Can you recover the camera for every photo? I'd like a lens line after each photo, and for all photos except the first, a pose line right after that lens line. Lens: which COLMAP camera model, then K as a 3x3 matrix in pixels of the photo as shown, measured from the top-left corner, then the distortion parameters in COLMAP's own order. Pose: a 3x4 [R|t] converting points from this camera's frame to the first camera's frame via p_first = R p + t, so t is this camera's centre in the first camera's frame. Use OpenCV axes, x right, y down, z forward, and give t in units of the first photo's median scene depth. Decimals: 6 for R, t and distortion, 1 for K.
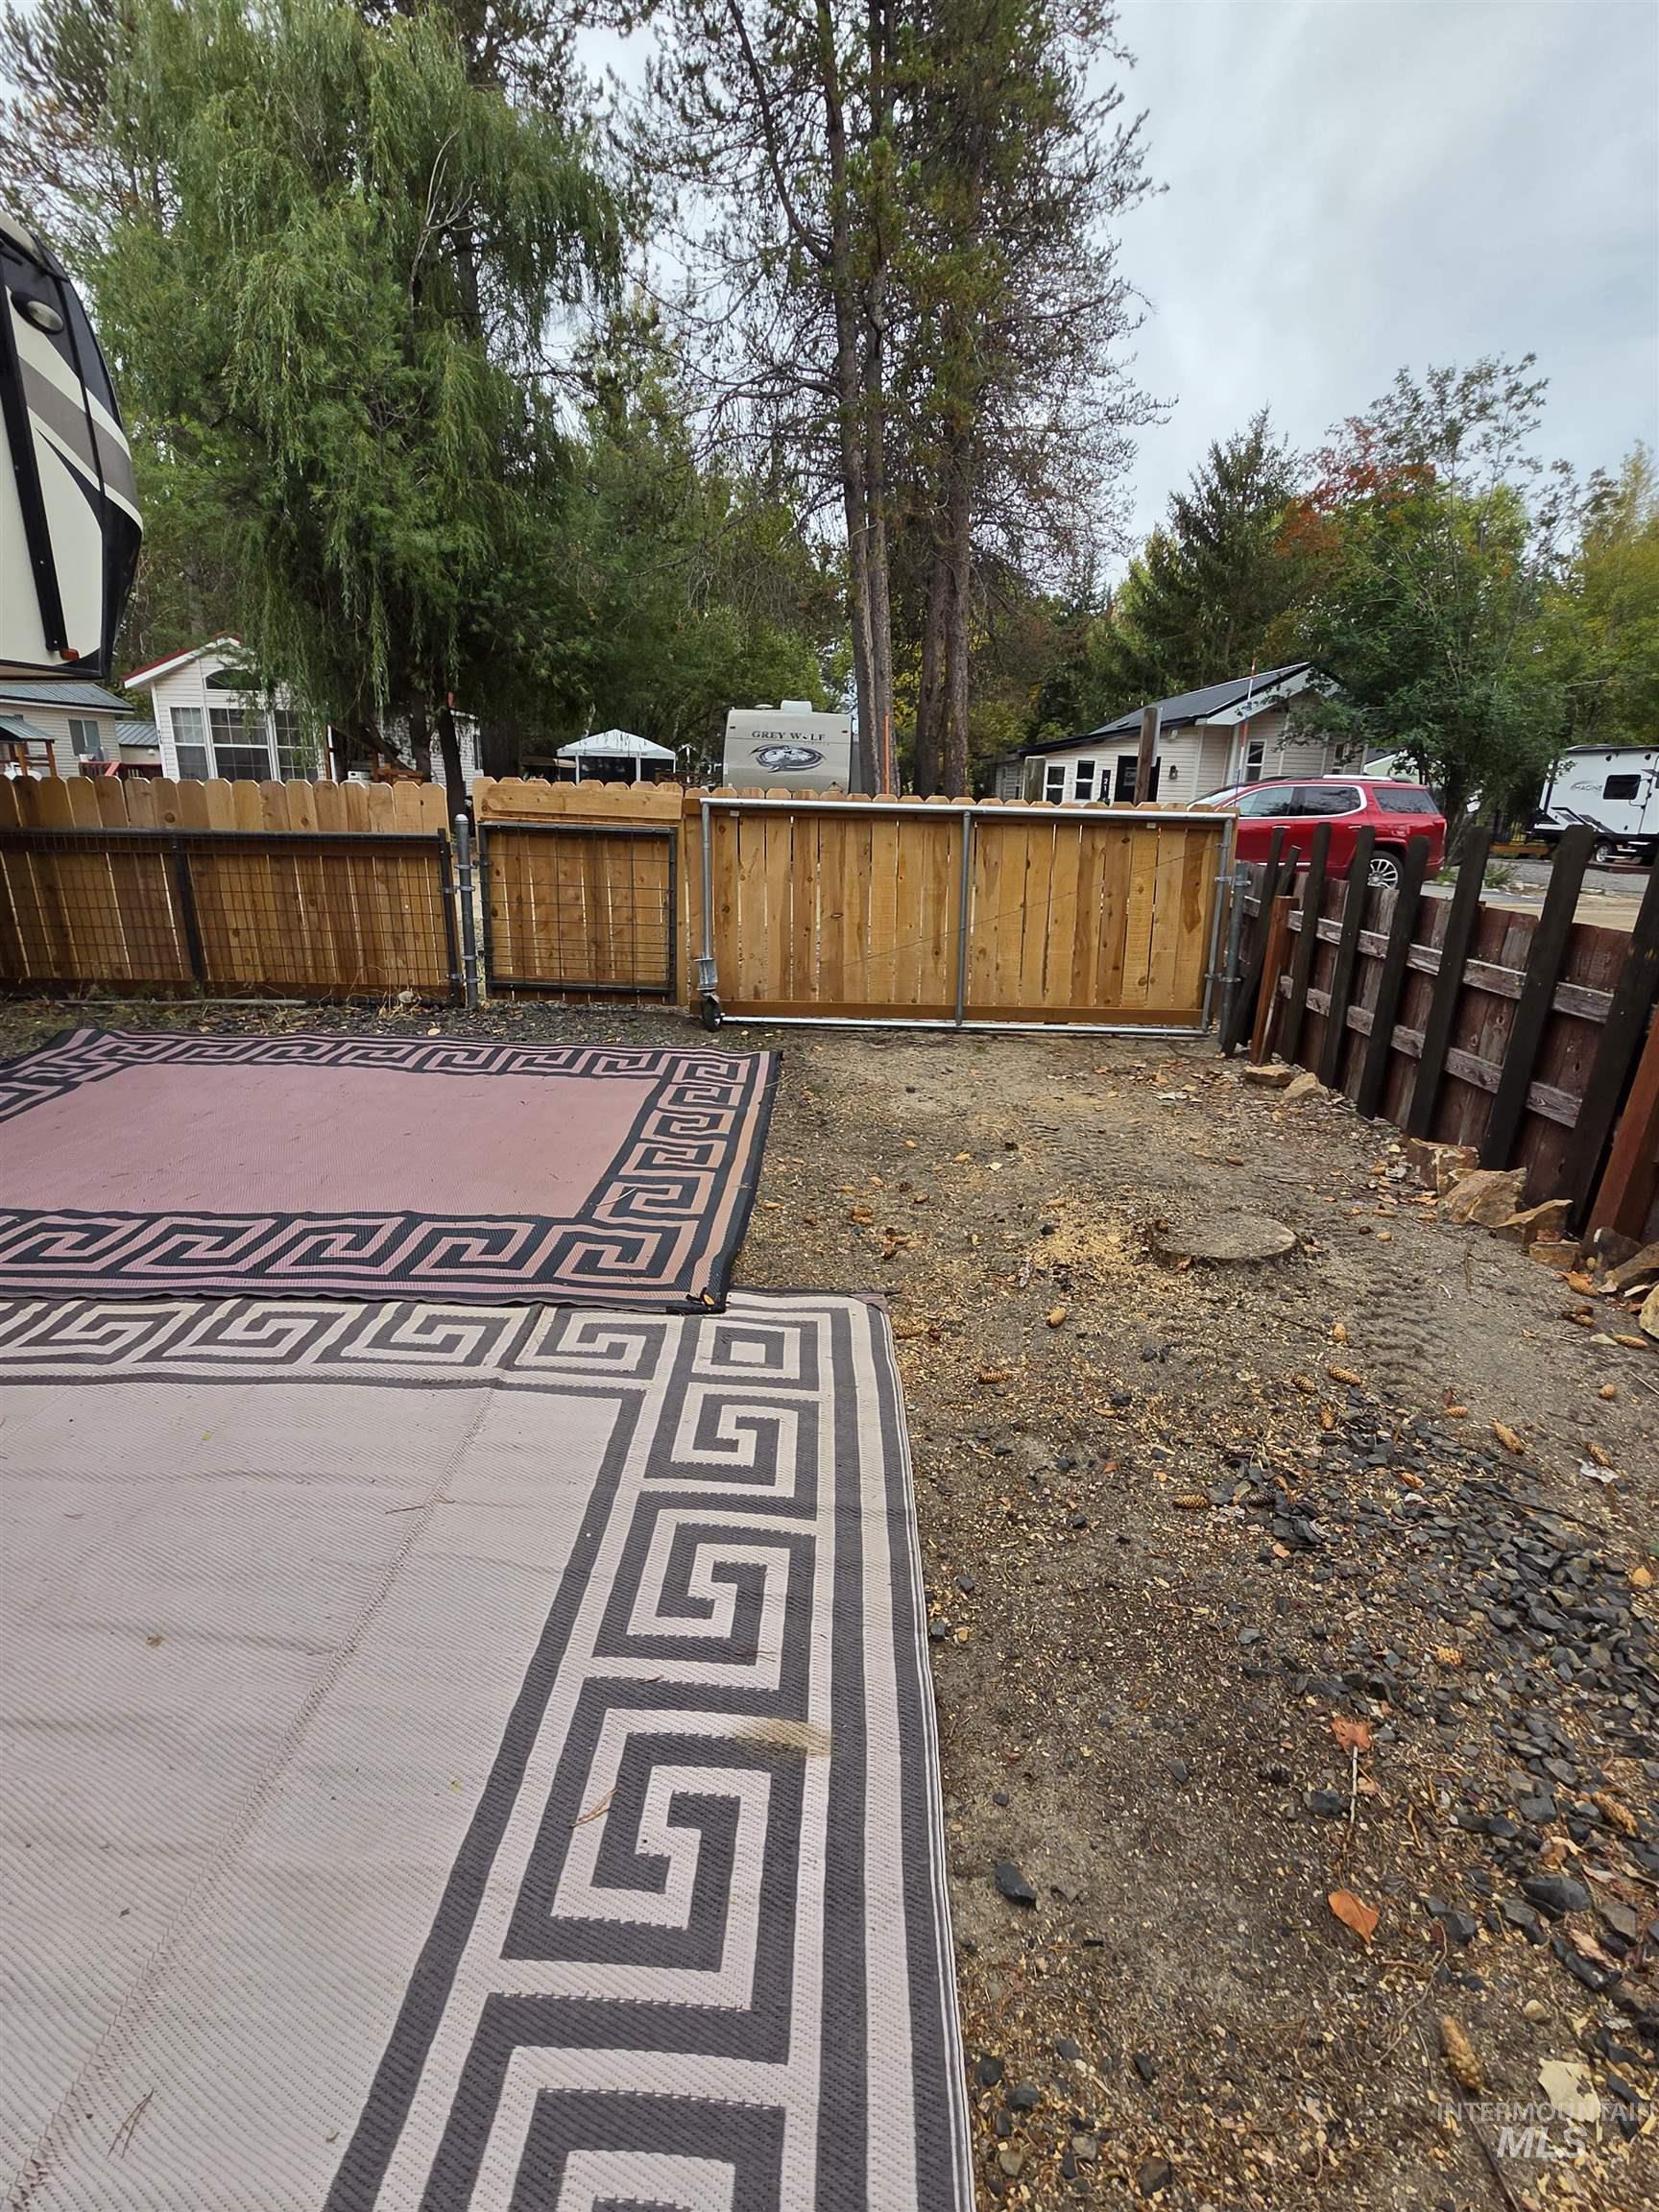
lens RADIAL K [[1050.9, 0, 829.5], [0, 1050.9, 1106.0], [0, 0, 1]] dist [-0.003945, 0.000305]
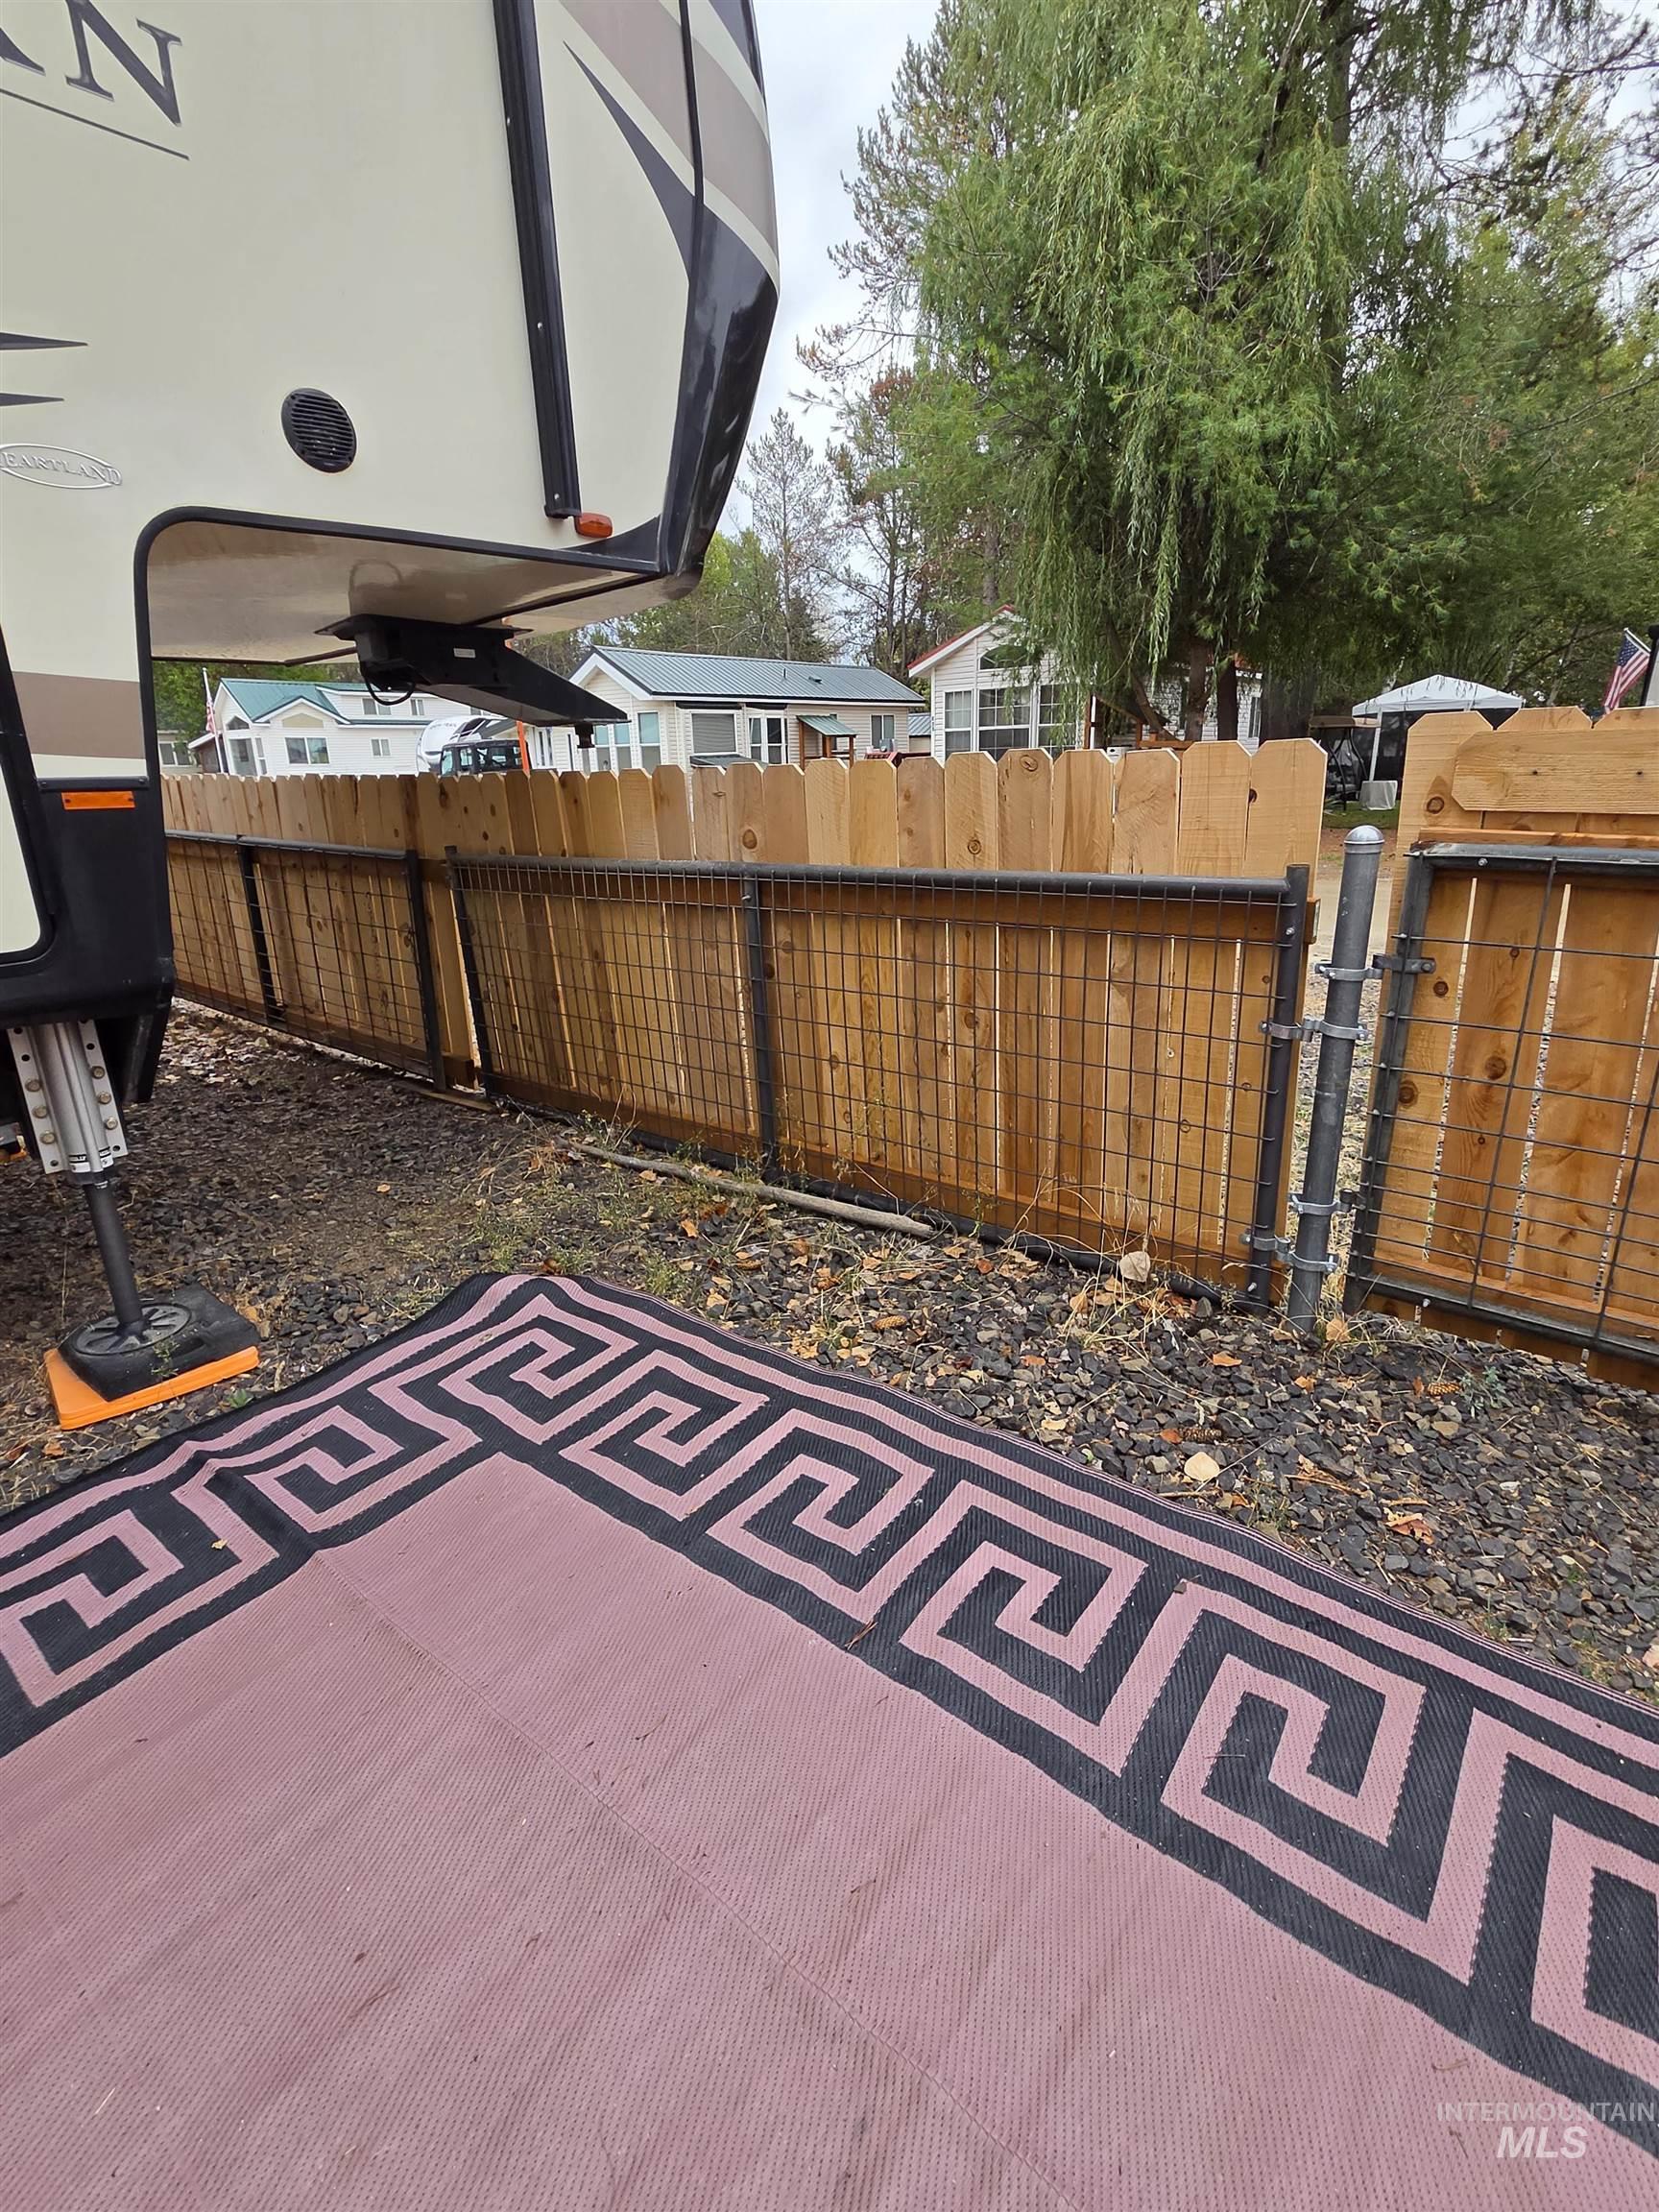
lens RADIAL K [[1047.4, 0, 830.1], [0, 1047.4, 1093.2], [0, 0, 1]] dist [-0.004257, 0.002153]
pose [[0.787704, 0.137649, -0.600480, -0.106067], [-0.129893, 0.989915, 0.056527, -0.073266], [0.602205, 0.033472, 0.797640, 0.243079]]
